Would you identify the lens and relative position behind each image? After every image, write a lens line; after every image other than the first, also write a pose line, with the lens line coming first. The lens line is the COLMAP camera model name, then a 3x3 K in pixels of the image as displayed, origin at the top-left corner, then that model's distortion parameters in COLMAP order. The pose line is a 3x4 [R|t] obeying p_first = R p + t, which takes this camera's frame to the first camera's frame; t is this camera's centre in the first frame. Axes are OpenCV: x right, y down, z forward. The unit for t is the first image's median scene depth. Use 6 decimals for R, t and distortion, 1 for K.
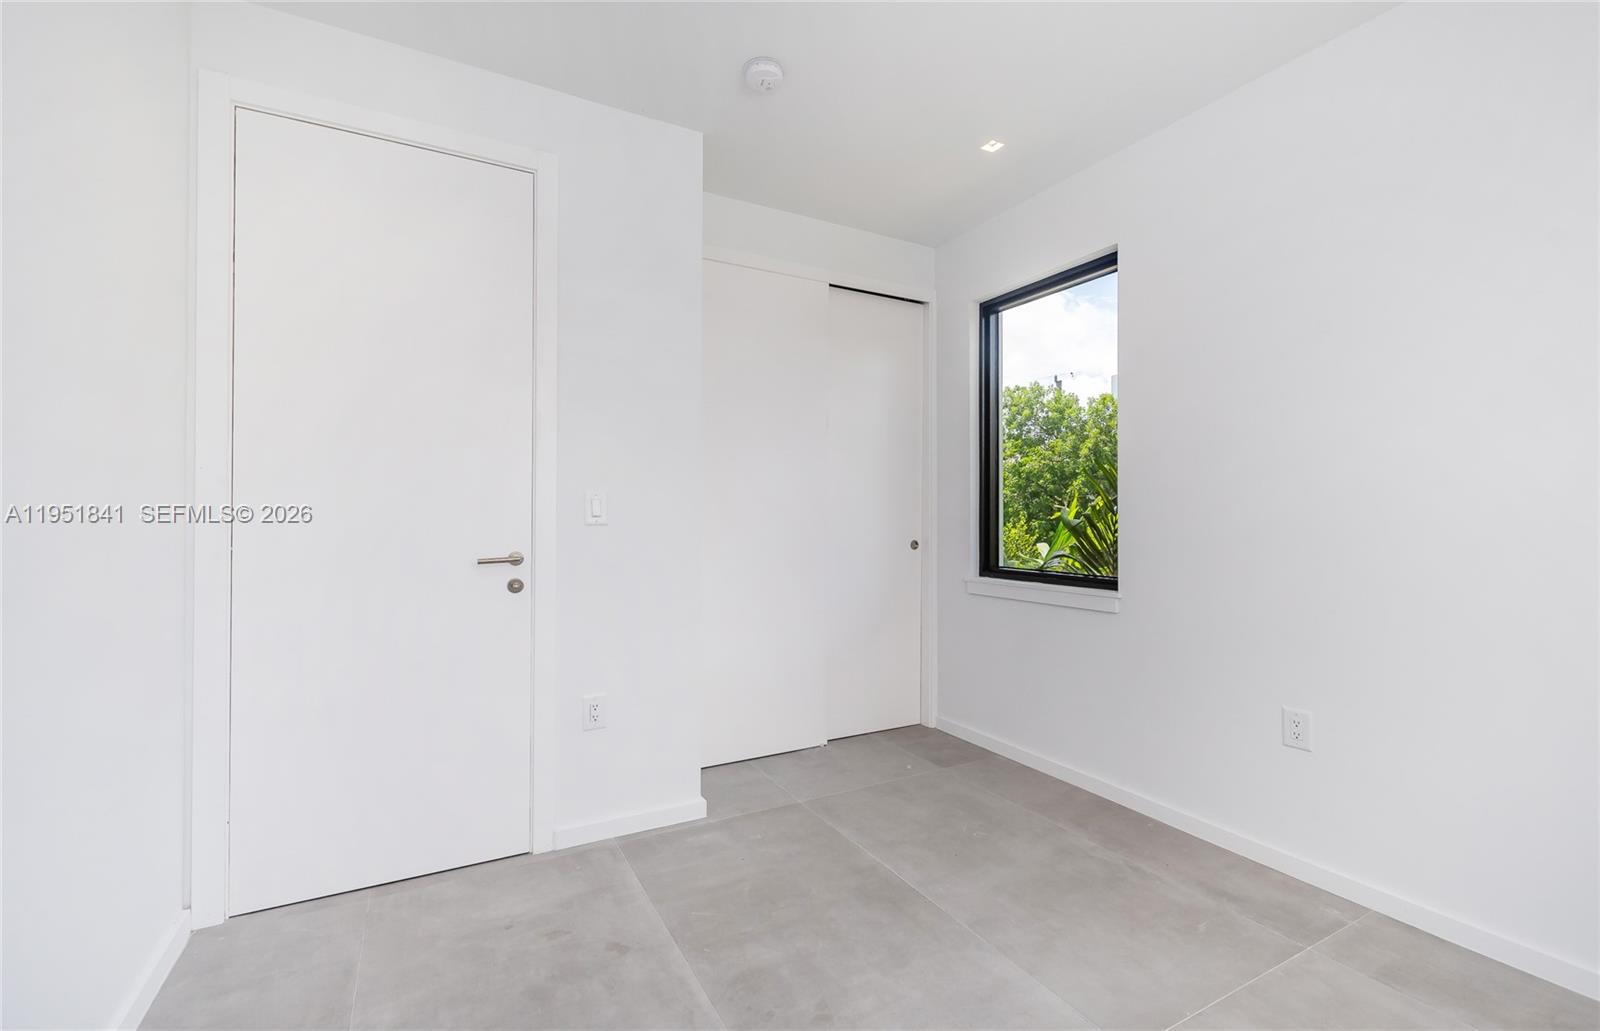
lens RADIAL K [[683.9, 0, 805.8], [0, 683.9, 515.5], [0, 0, 1]] dist [0.003886, 0.000341]
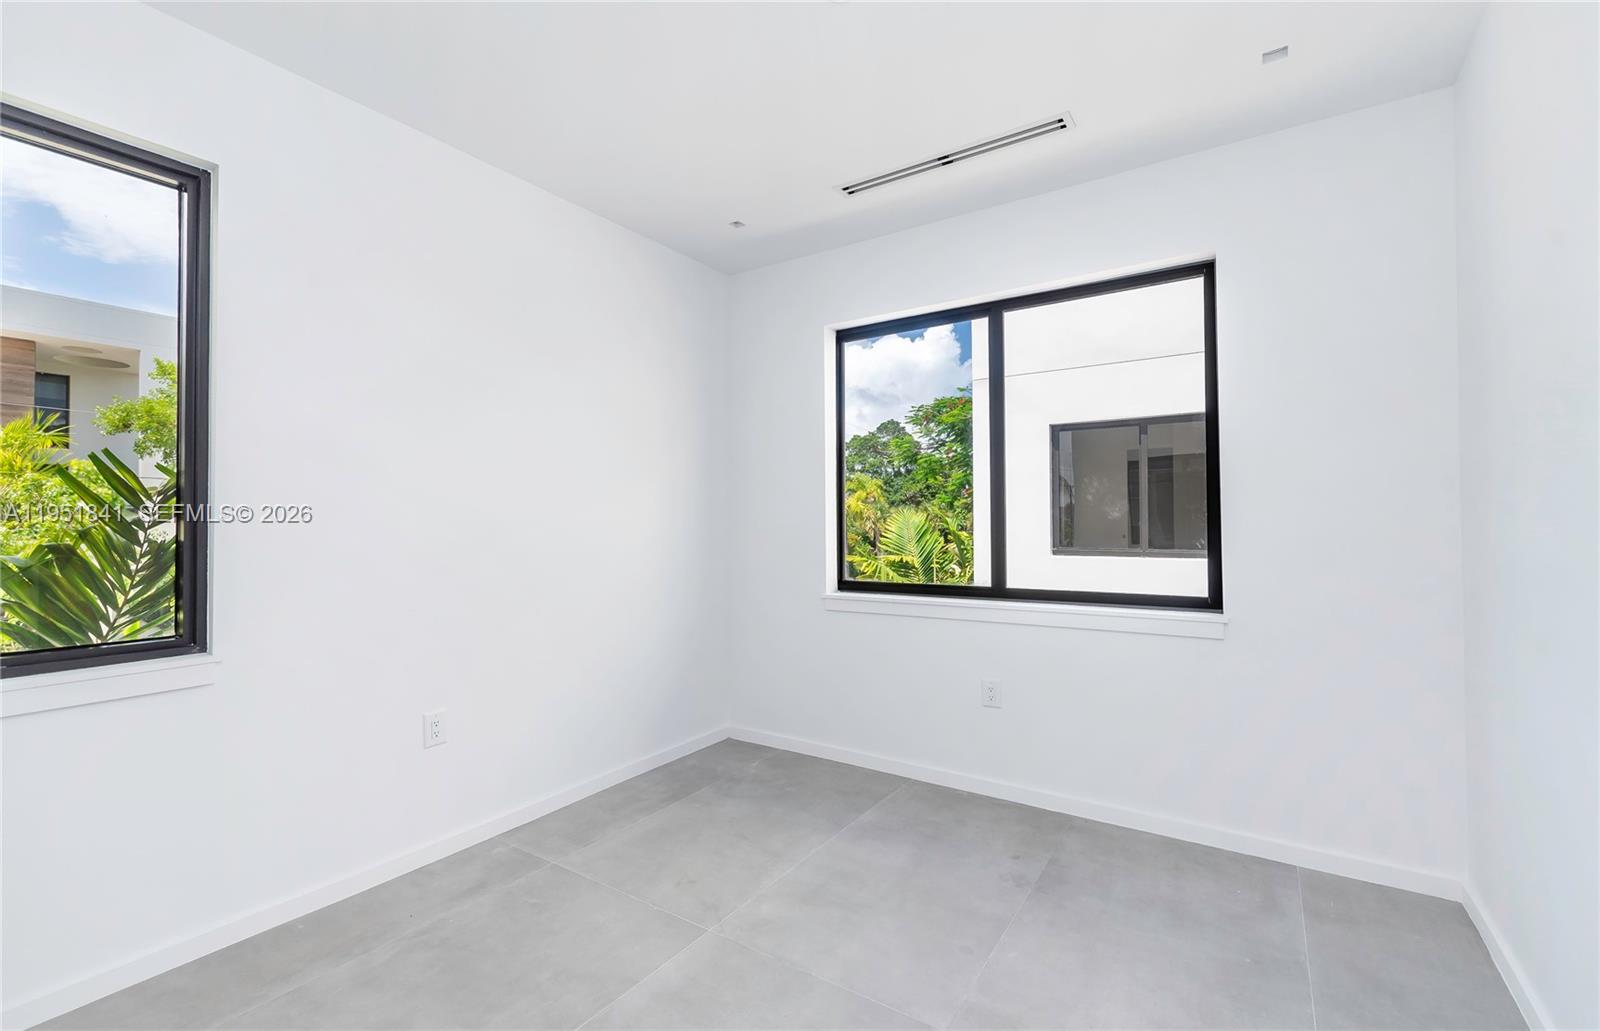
lens RADIAL K [[683.9, 0, 805.3], [0, 683.9, 509.3], [0, 0, 1]] dist [0.003886, 0.000341]
pose [[-0.450616, 0.009124, 0.892671, -0.582725], [-0.003159, 0.999925, -0.011815, -0.040017], [-0.892712, -0.008144, -0.450554, 0.982809]]
